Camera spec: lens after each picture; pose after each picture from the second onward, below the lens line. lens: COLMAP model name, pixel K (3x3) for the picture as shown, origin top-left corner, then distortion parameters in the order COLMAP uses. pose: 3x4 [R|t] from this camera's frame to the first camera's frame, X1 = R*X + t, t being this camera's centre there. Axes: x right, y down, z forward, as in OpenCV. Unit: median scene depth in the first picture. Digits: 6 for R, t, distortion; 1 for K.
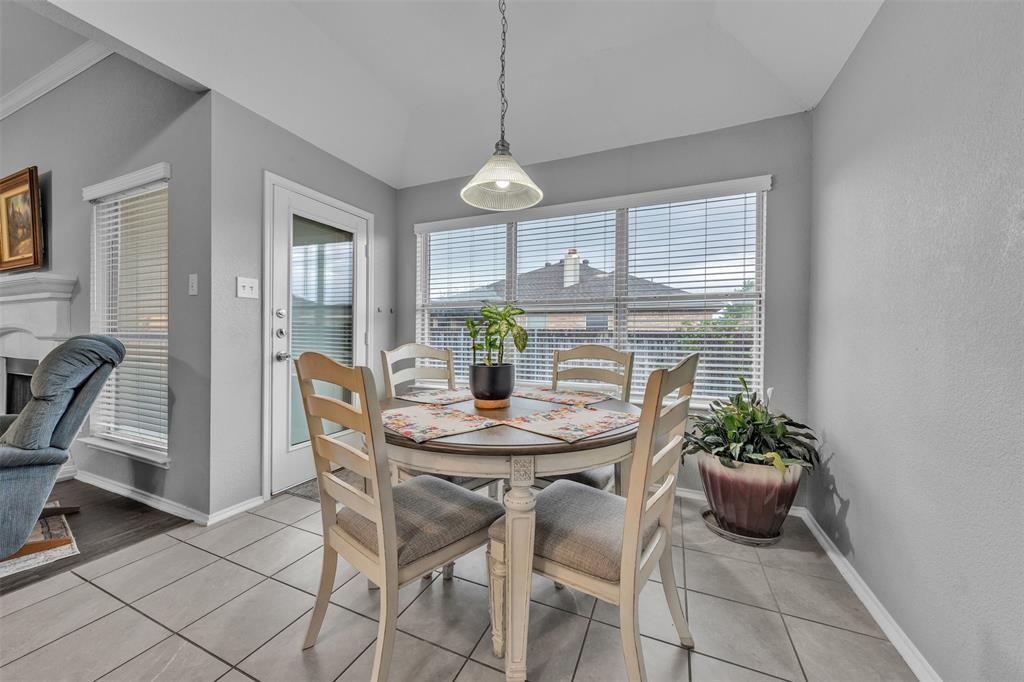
lens RADIAL K [[384.8, 0, 510.7], [0, 384.8, 336.2], [0, 0, 1]] dist [0.000392, -0.000008]
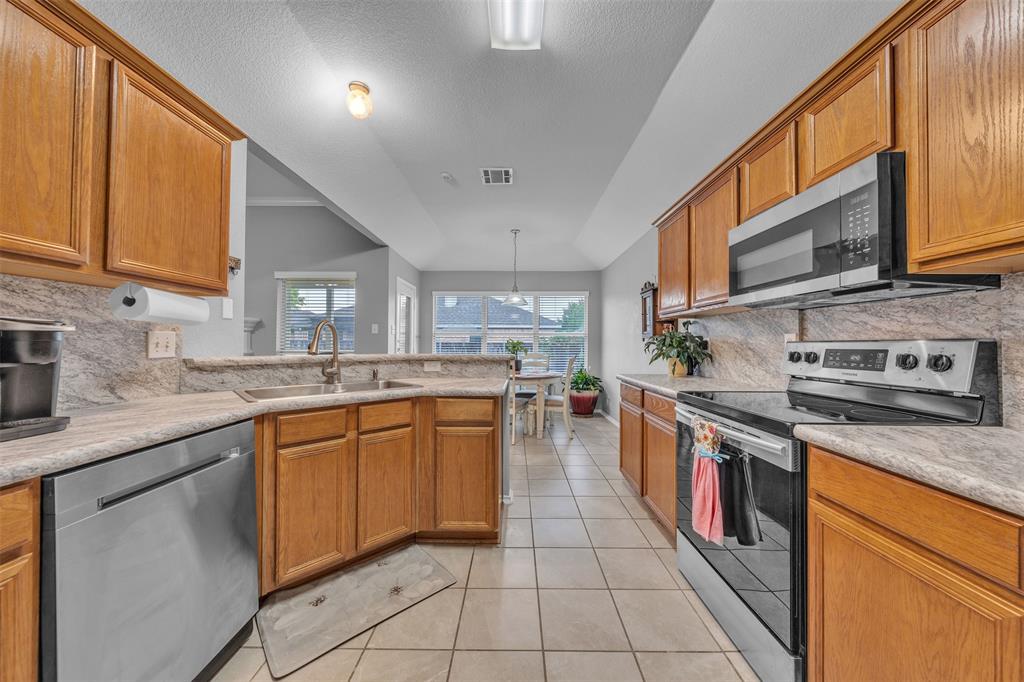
lens RADIAL K [[384.8, 0, 510.2], [0, 384.8, 339.9], [0, 0, 1]] dist [0.000392, -0.000008]
pose [[0.914381, 0.005206, 0.404821, -1.150400], [0.000242, 0.999910, -0.013404, -0.038478], [-0.404854, 0.012355, 0.914298, -1.552352]]
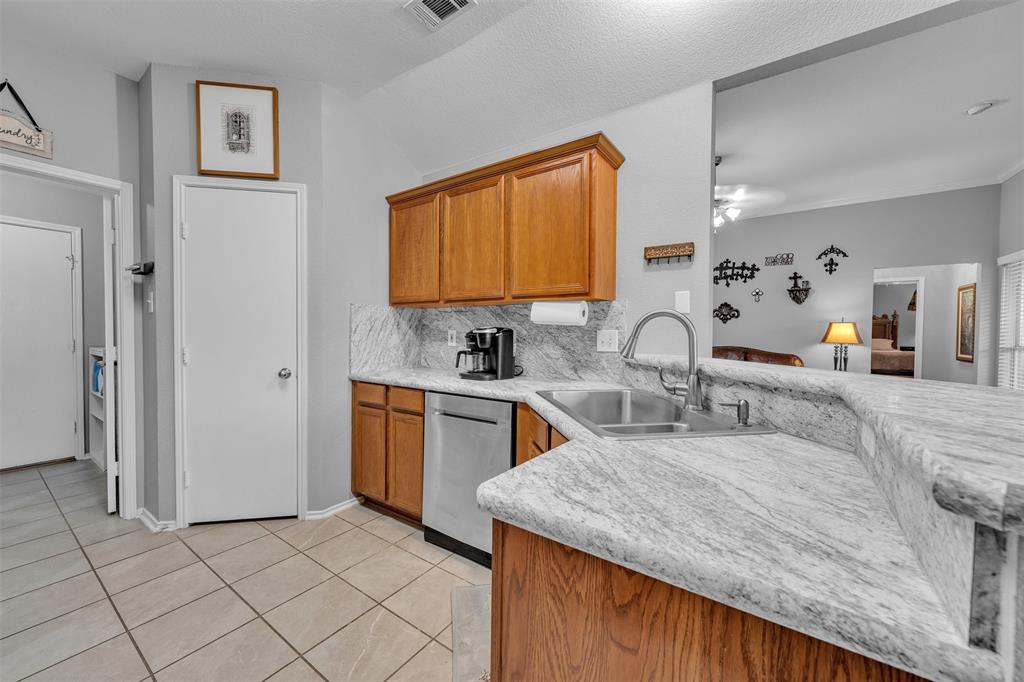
lens RADIAL K [[384.8, 0, 513.2], [0, 384.8, 342.3], [0, 0, 1]] dist [0.000392, -0.000008]
pose [[-0.183261, 0.023127, -0.982792, 1.738356], [-0.013265, 0.999574, 0.025996, -0.125616], [0.982975, 0.017800, -0.182877, 2.554006]]
